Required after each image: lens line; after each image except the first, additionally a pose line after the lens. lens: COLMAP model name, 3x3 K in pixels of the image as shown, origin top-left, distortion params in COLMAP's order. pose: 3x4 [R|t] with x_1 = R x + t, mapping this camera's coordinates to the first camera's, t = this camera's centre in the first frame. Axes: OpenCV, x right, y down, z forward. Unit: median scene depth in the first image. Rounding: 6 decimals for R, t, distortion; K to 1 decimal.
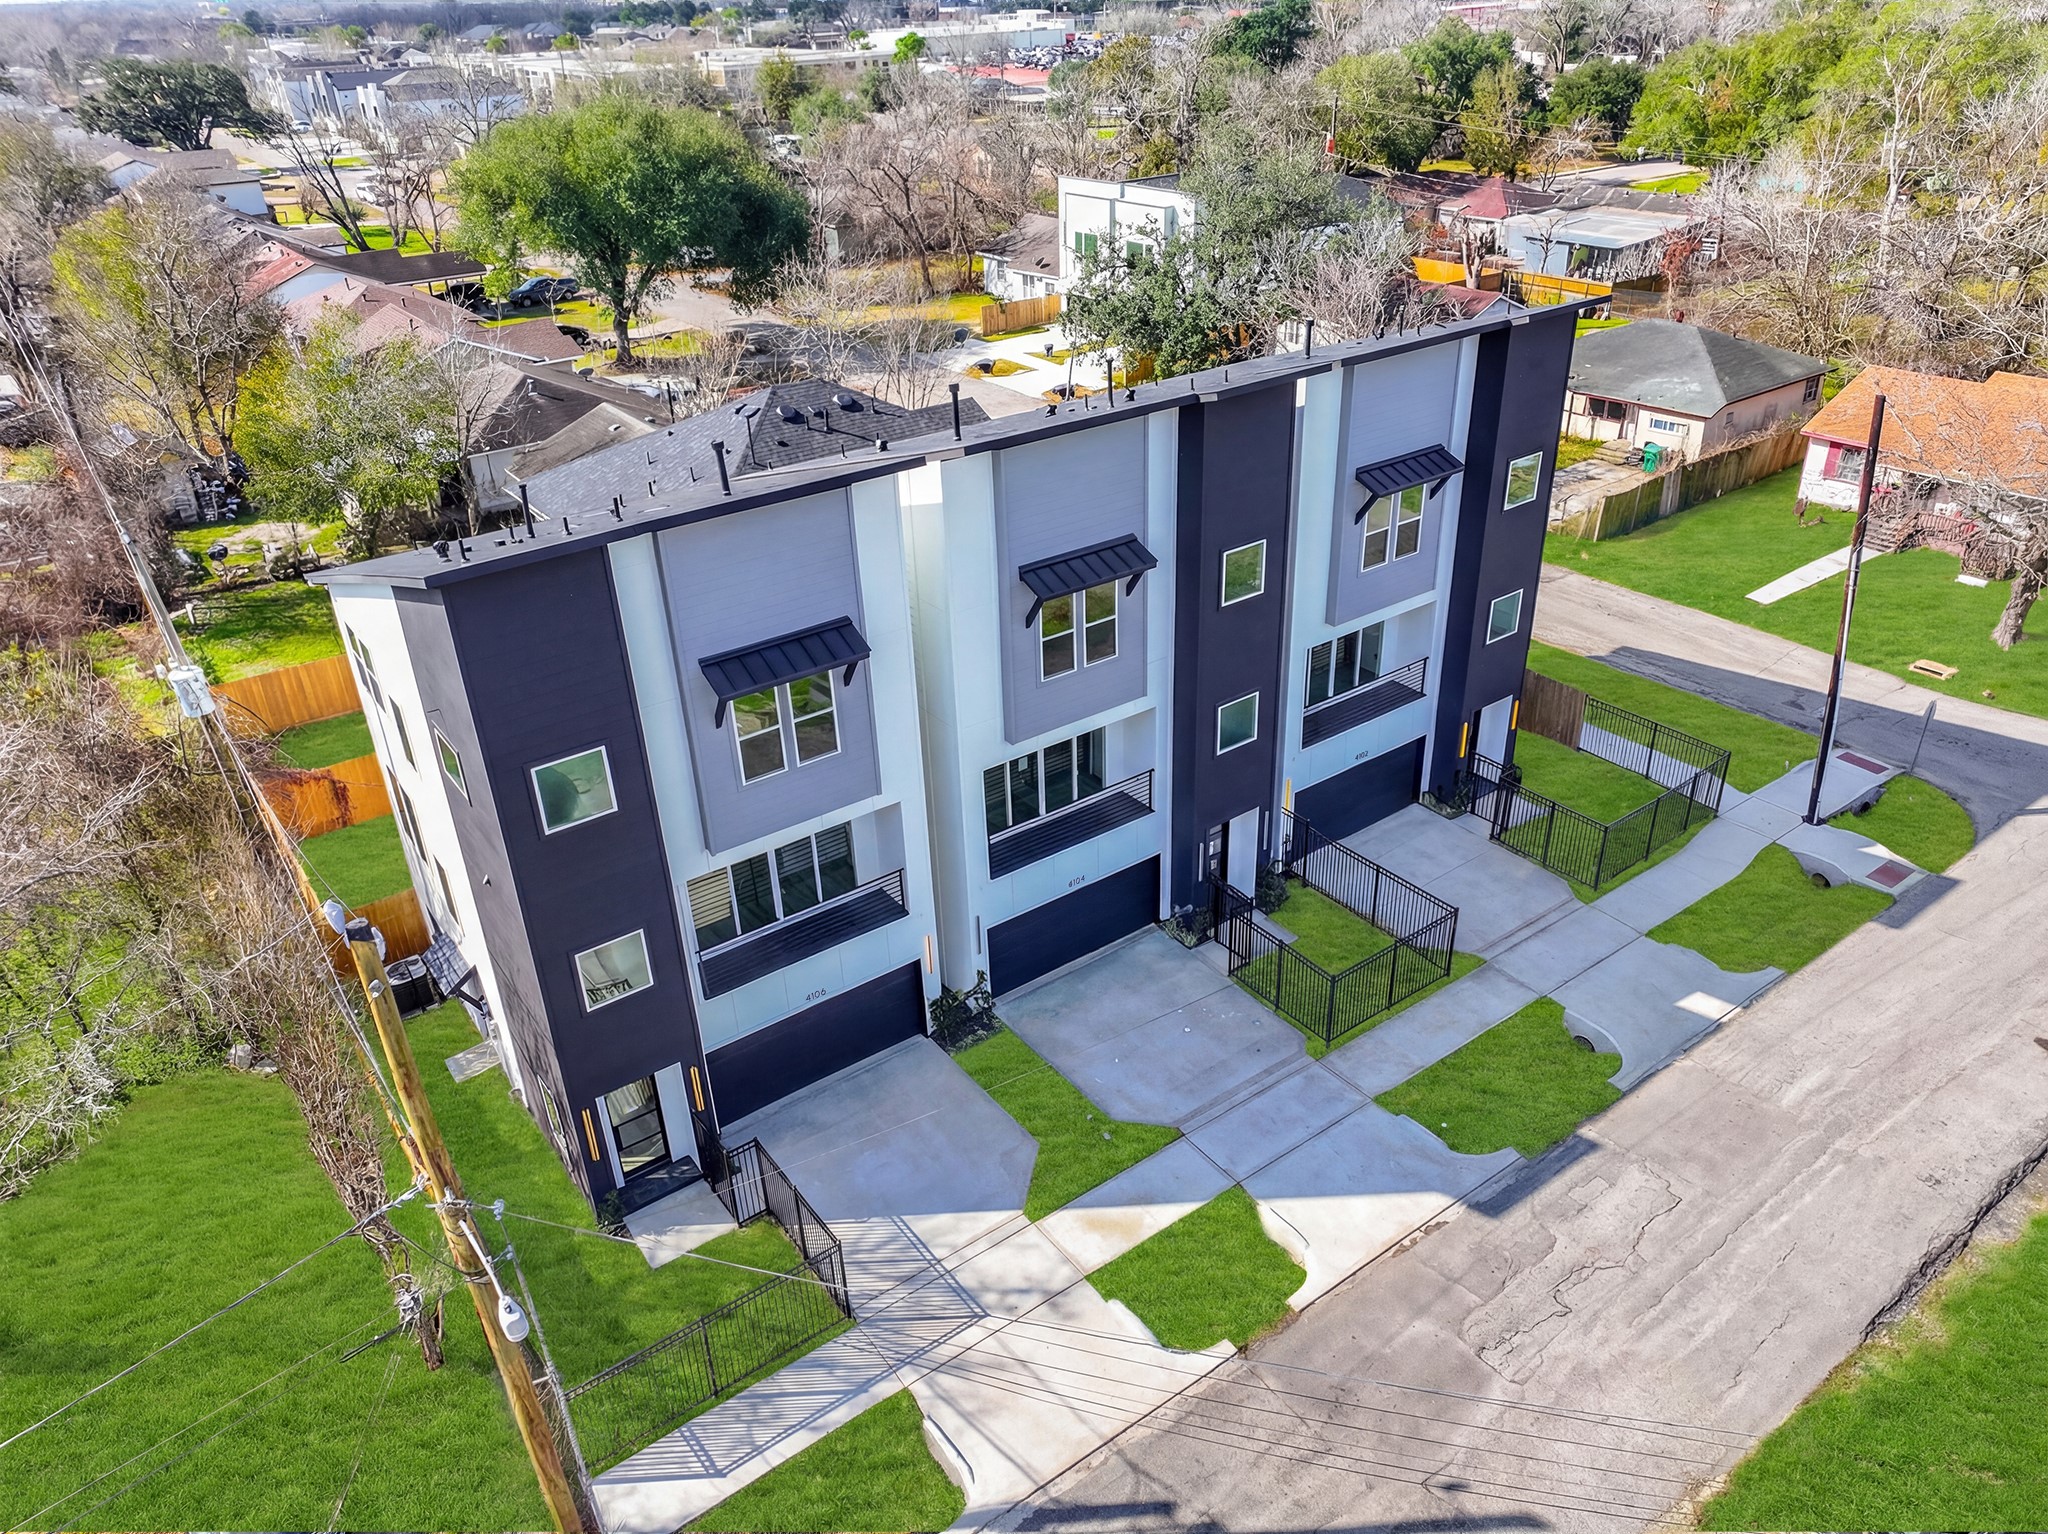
lens RADIAL K [[1459.8, 0, 1024.0], [0, 1459.8, 767.0], [0, 0, 1]] dist [-0.001219, -0.002649]
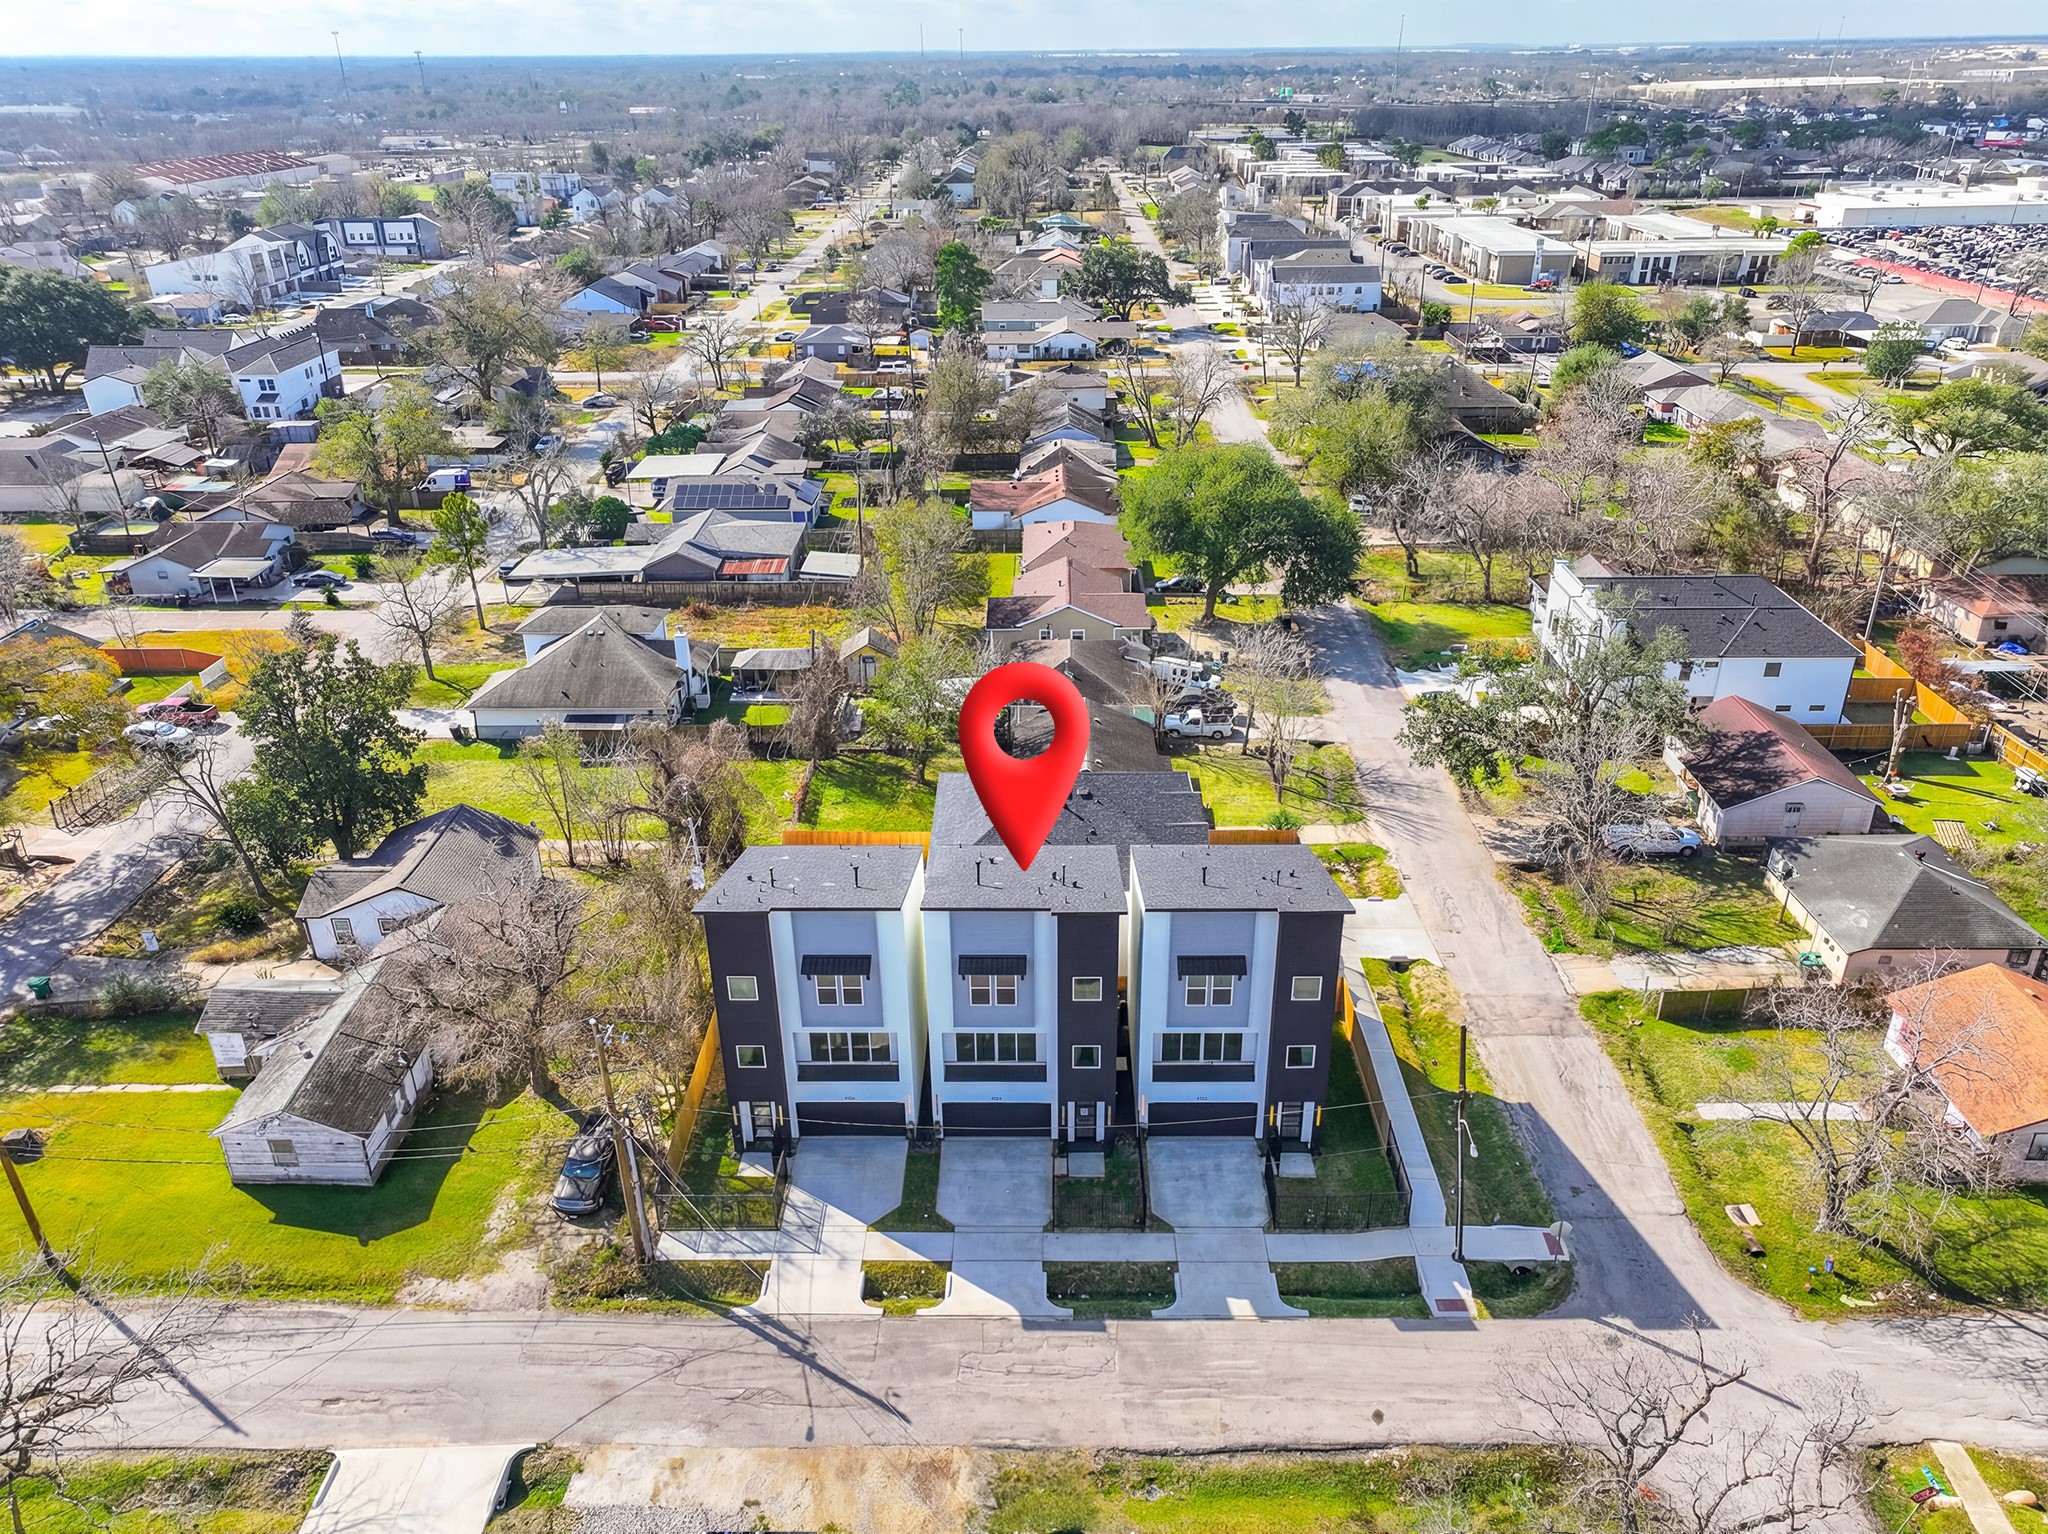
lens RADIAL K [[1459.8, 0, 1024.0], [0, 1459.8, 767.0], [0, 0, 1]] dist [-0.001219, -0.002649]
pose [[0.797989, 0.290778, -0.527884, 1.023043], [-0.303576, 0.950607, 0.064722, -0.512800], [0.520630, 0.108606, 0.846847, -0.751116]]
